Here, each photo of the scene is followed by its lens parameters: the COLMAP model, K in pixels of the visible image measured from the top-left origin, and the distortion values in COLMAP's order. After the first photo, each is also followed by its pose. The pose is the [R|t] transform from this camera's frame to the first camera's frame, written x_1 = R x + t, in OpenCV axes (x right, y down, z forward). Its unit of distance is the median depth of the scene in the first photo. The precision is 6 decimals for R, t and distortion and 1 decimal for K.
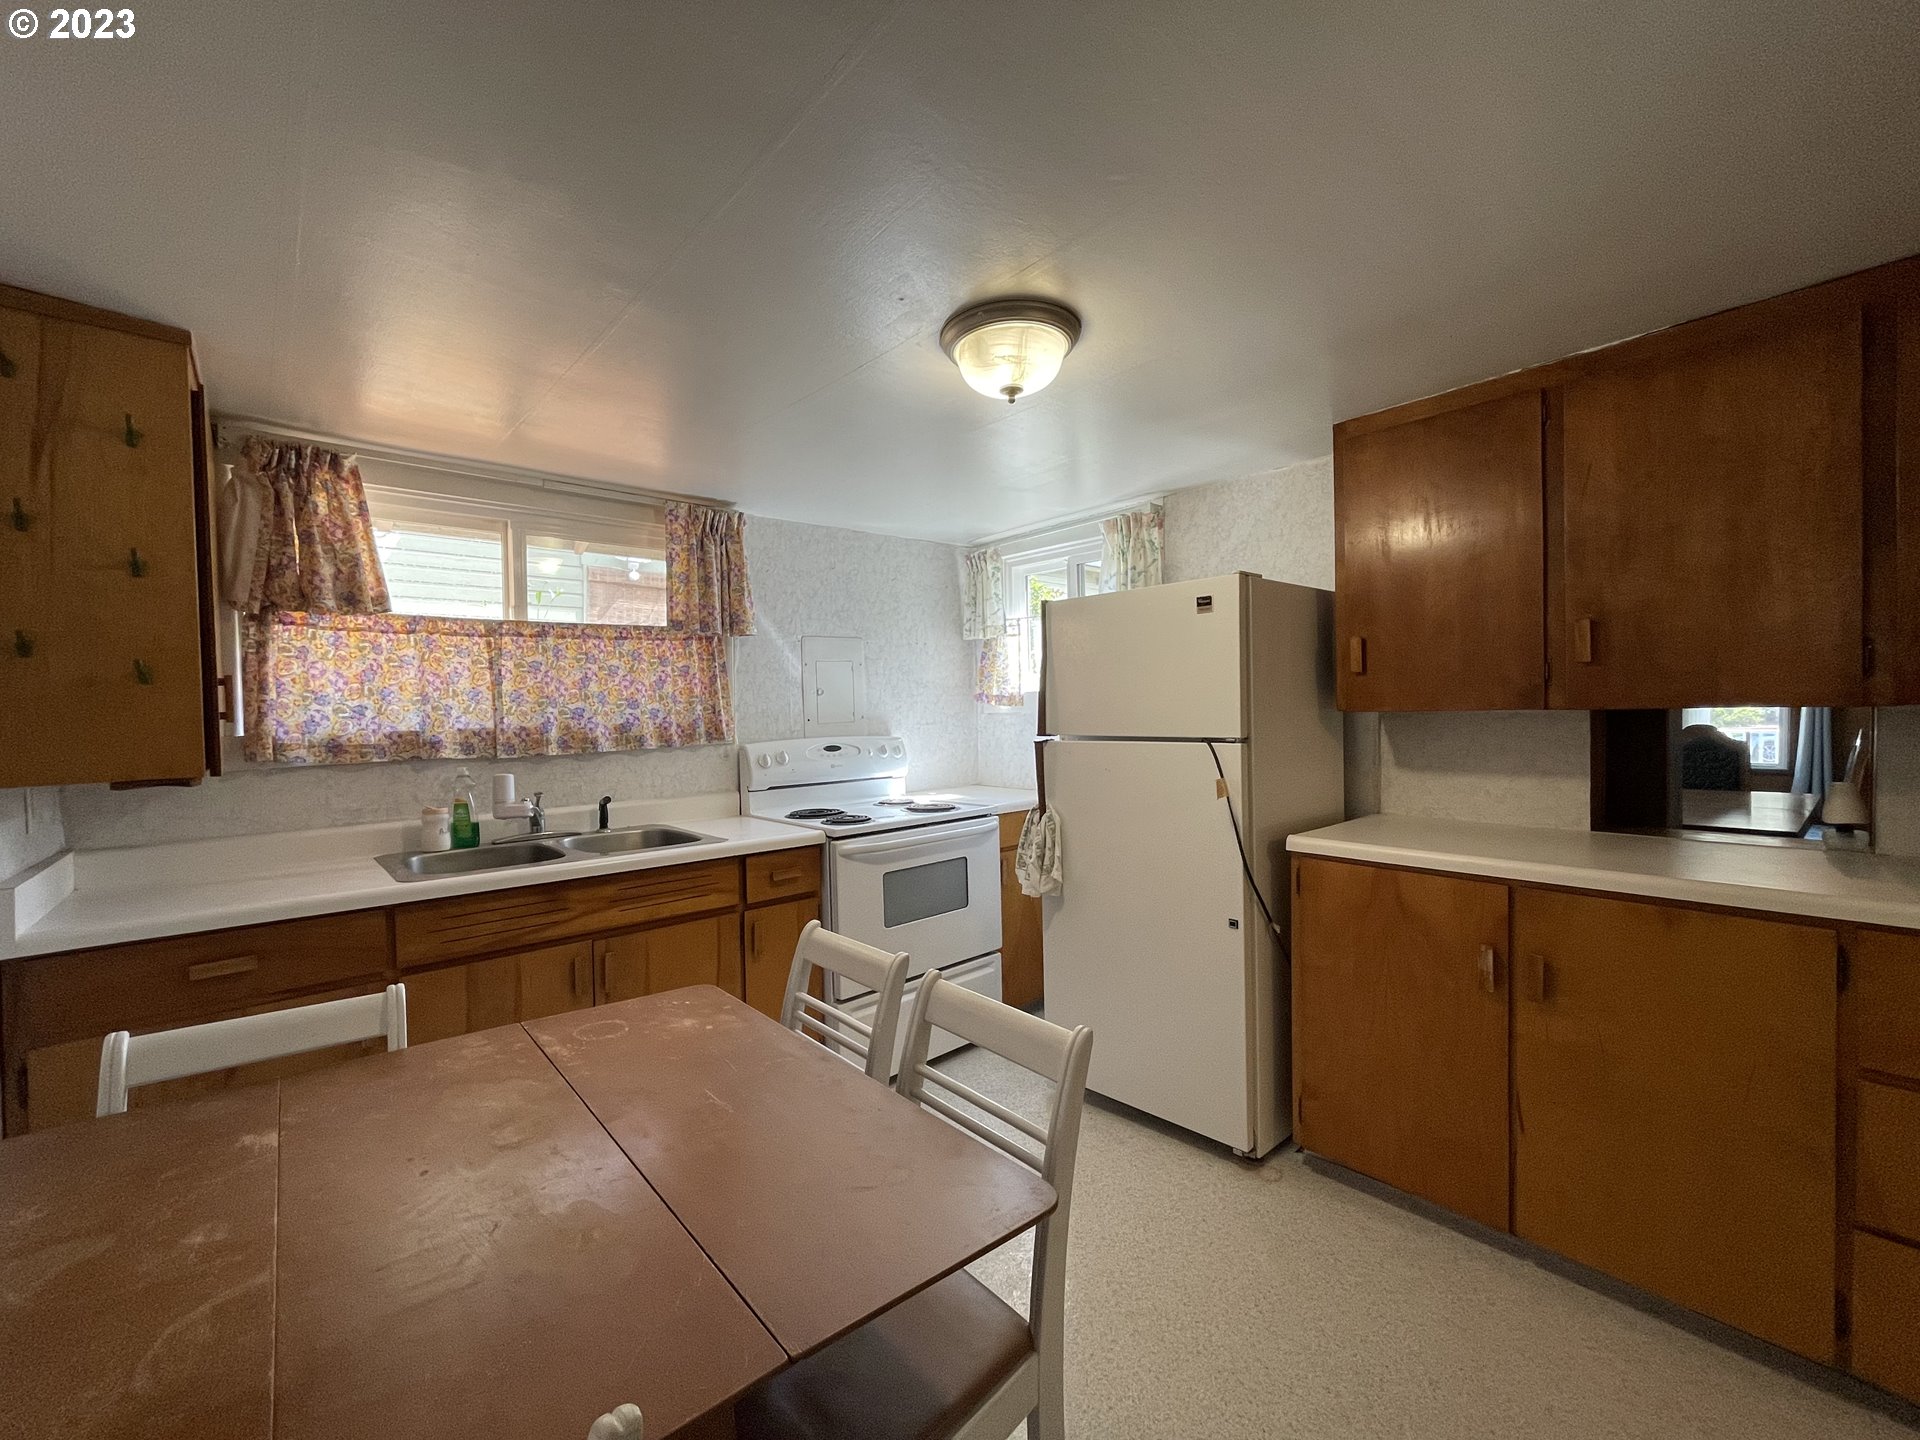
lens RADIAL K [[775.1, 0, 968.6], [0, 775.1, 722.3], [0, 0, 1]] dist [-0.001696, -0.000719]
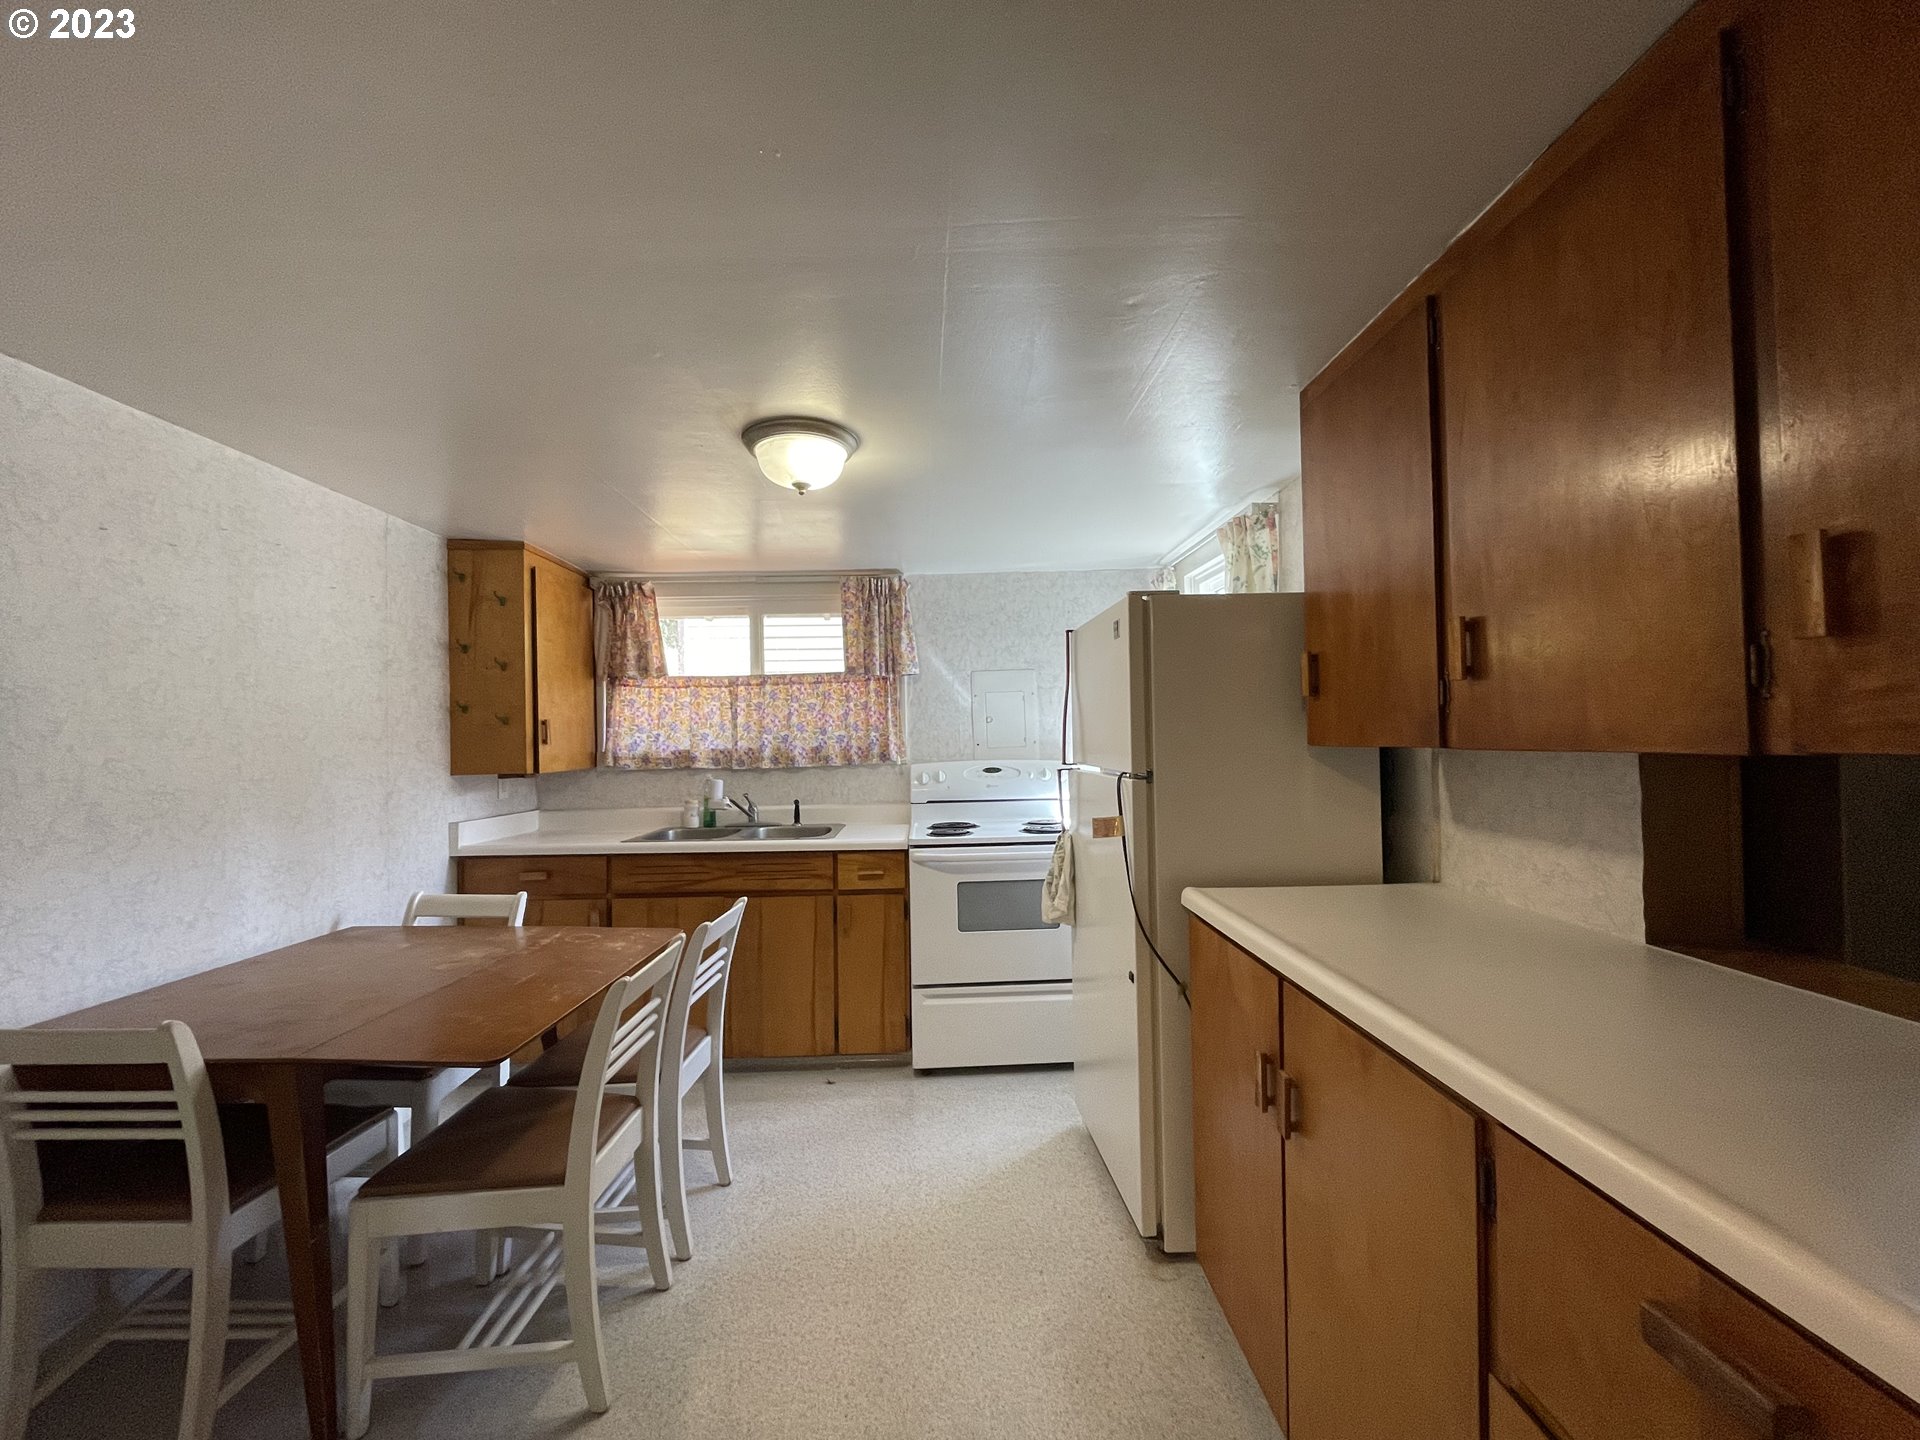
lens RADIAL K [[775.1, 0, 959.5], [0, 775.1, 724.4], [0, 0, 1]] dist [-0.001696, -0.000719]
pose [[0.767373, -0.003927, -0.641188, 0.663205], [-0.008559, 0.999829, -0.016366, -0.017954], [0.641143, 0.018047, 0.767209, 0.140684]]
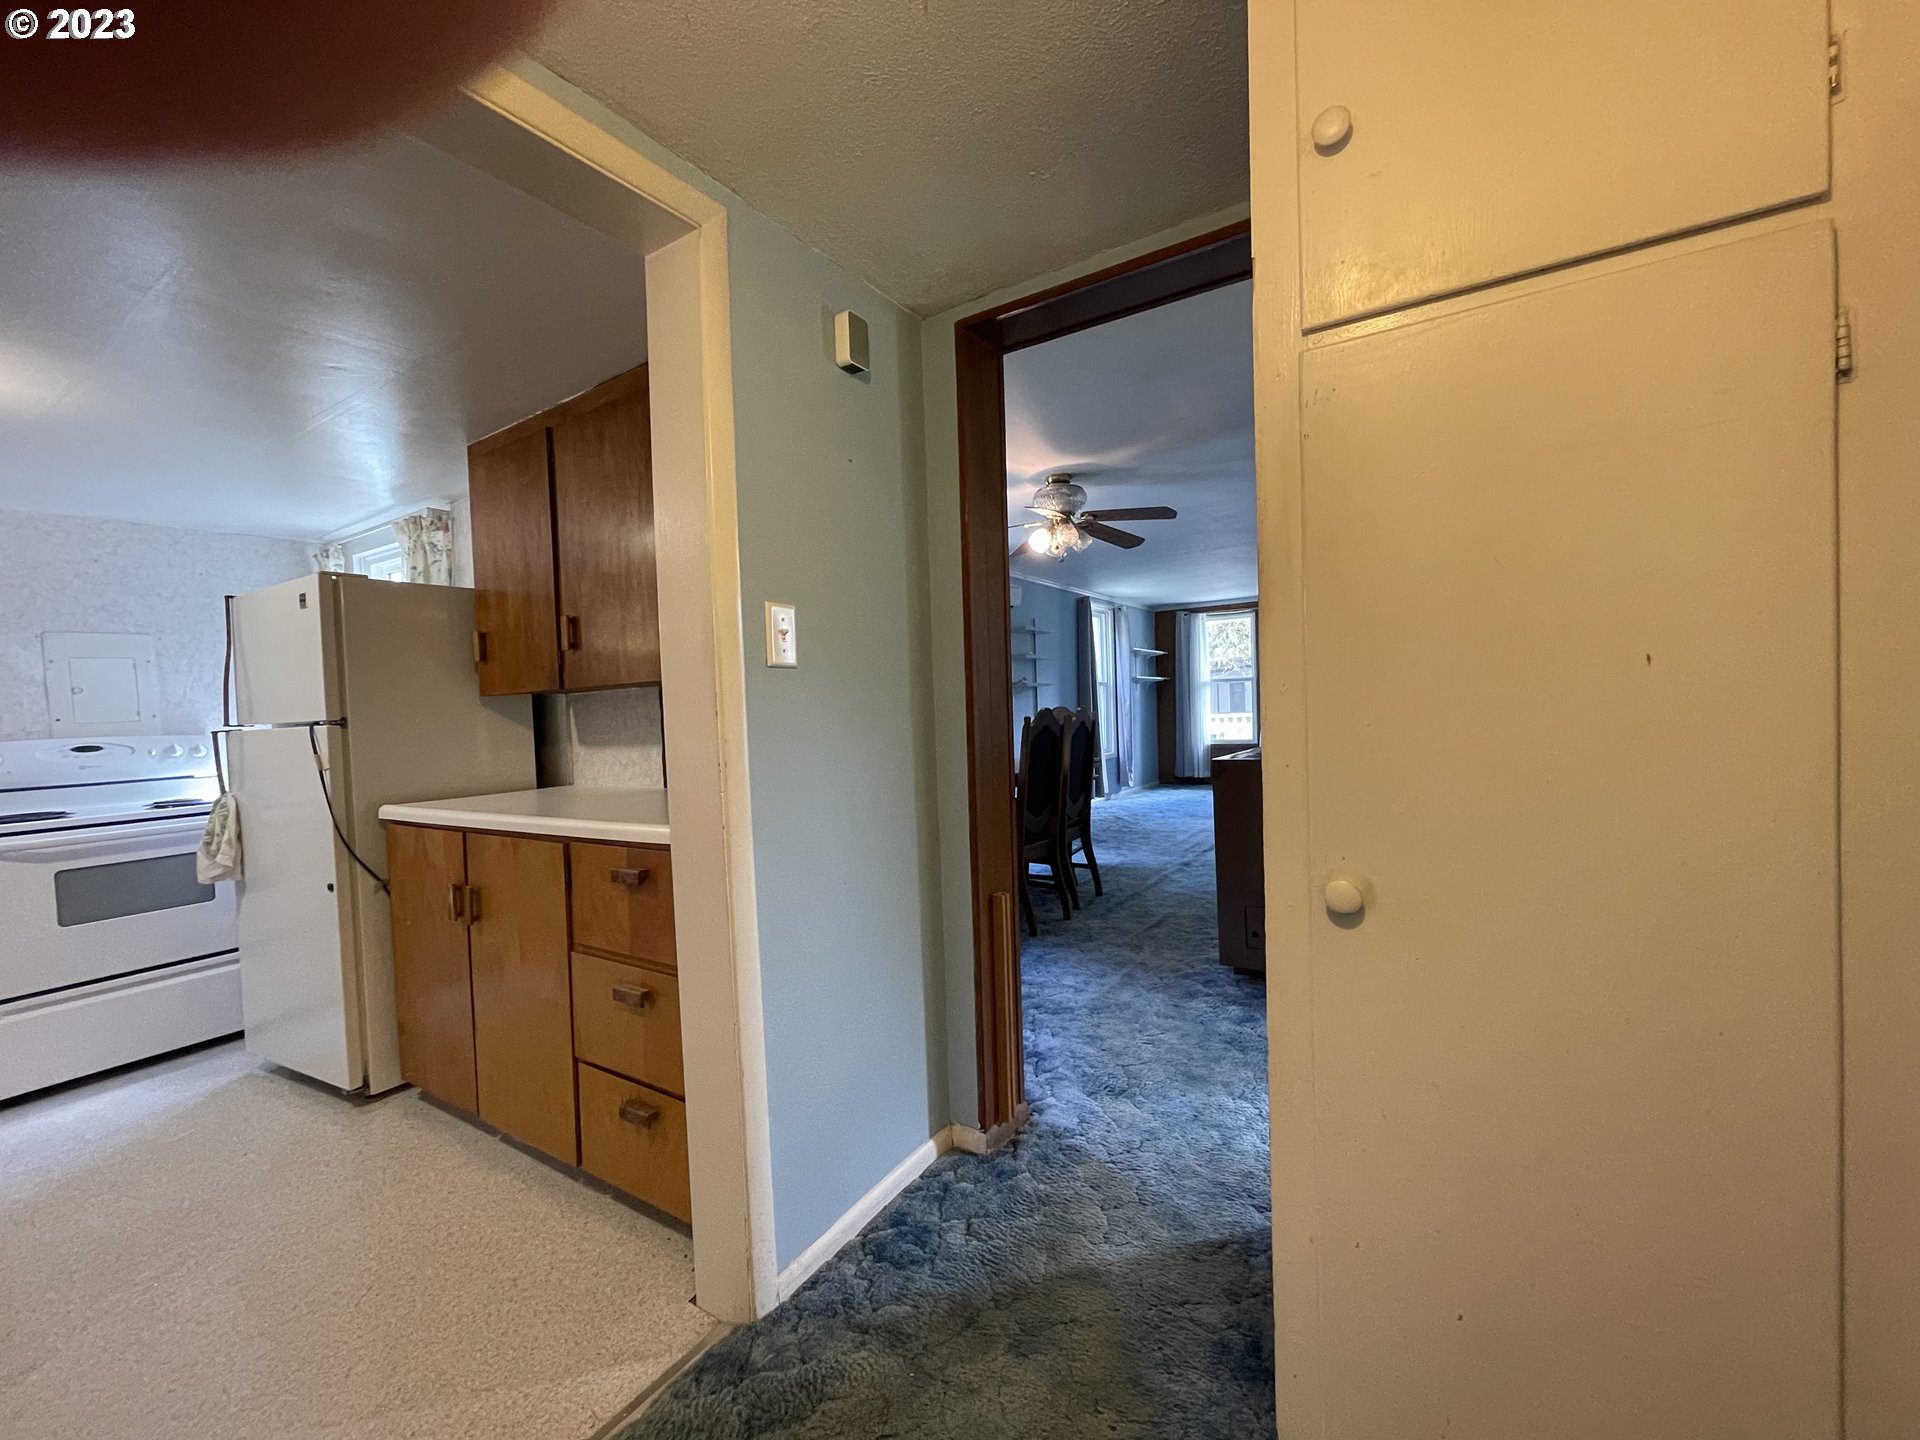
lens RADIAL K [[775.1, 0, 966.3], [0, 775.1, 723.3], [0, 0, 1]] dist [-0.001696, -0.000719]
pose [[0.960825, -0.027294, 0.275808, 0.789891], [0.028340, 0.999598, 0.000194, 0.042582], [-0.275703, 0.007630, 0.961213, -0.279751]]
